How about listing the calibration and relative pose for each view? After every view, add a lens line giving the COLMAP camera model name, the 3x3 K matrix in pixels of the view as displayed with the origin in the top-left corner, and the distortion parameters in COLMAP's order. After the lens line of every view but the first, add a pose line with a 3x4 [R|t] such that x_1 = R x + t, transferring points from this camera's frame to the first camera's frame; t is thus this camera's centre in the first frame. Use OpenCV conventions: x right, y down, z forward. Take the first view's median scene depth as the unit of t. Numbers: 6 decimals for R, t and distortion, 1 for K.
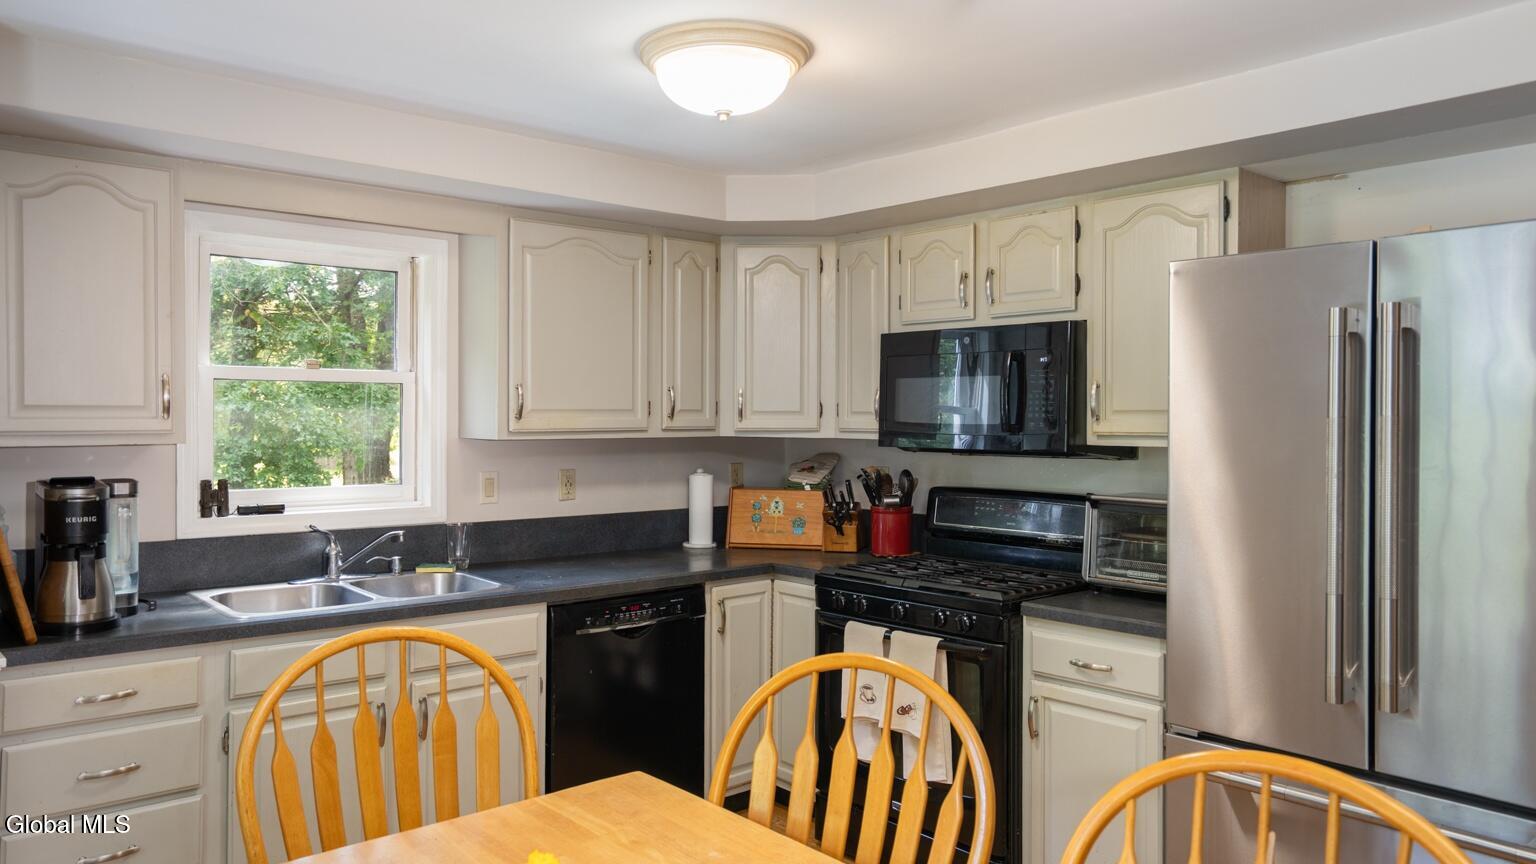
lens RADIAL K [[1075.3, 0, 768.0], [0, 1075.3, 432.0], [0, 0, 1]] dist [0.003134, 0.000612]
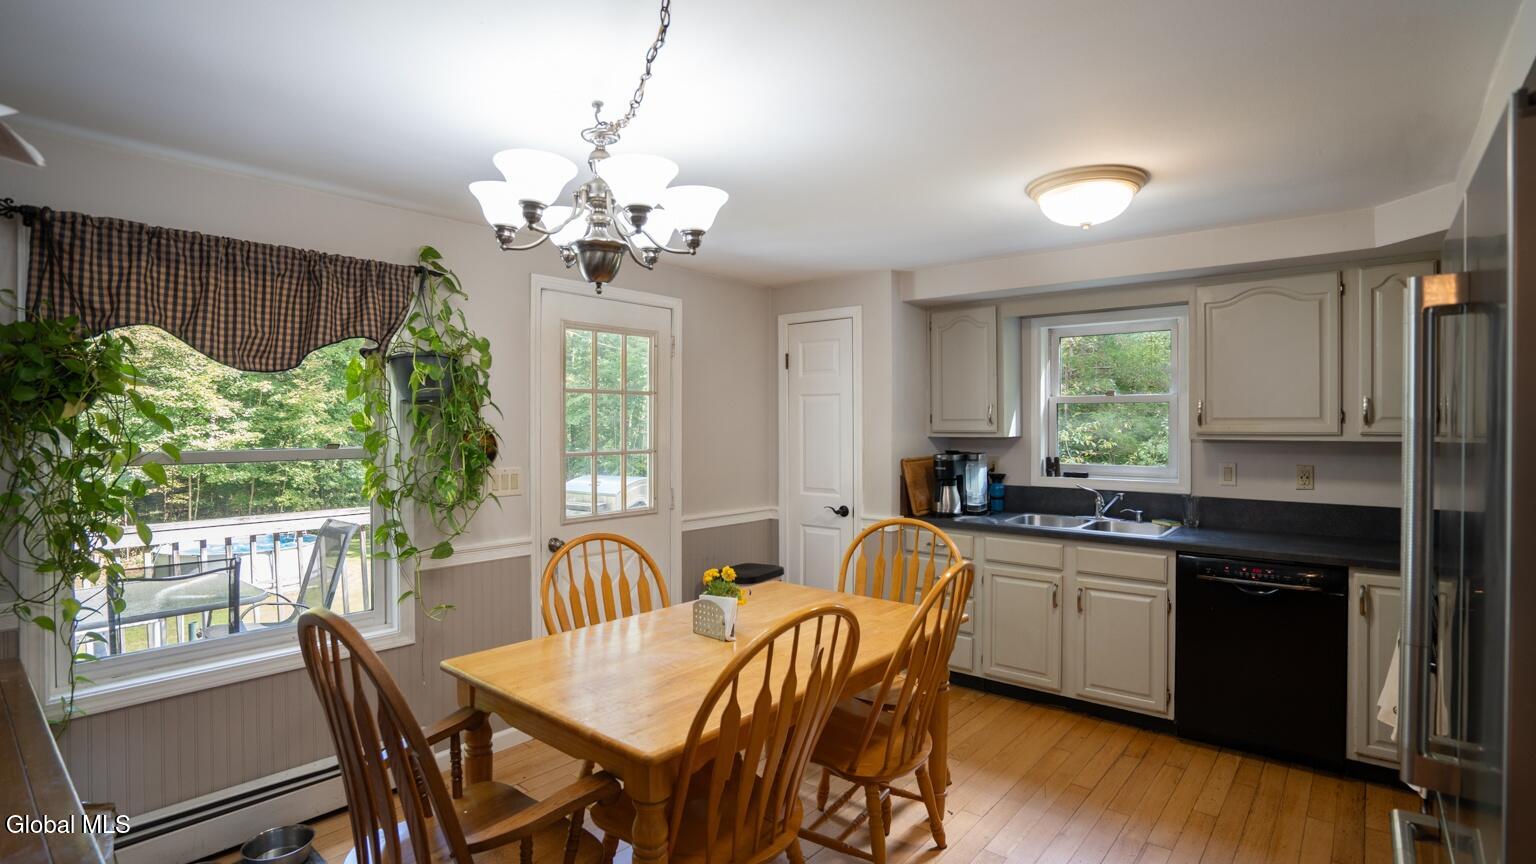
lens RADIAL K [[748.2, 0, 768.0], [0, 748.2, 432.0], [0, 0, 1]] dist [-0.000155, -0.000080]
pose [[0.159235, 0.008450, -0.987204, 0.684426], [-0.016536, 0.999846, 0.005891, 0.000740], [0.987102, 0.015386, 0.159351, 0.279331]]
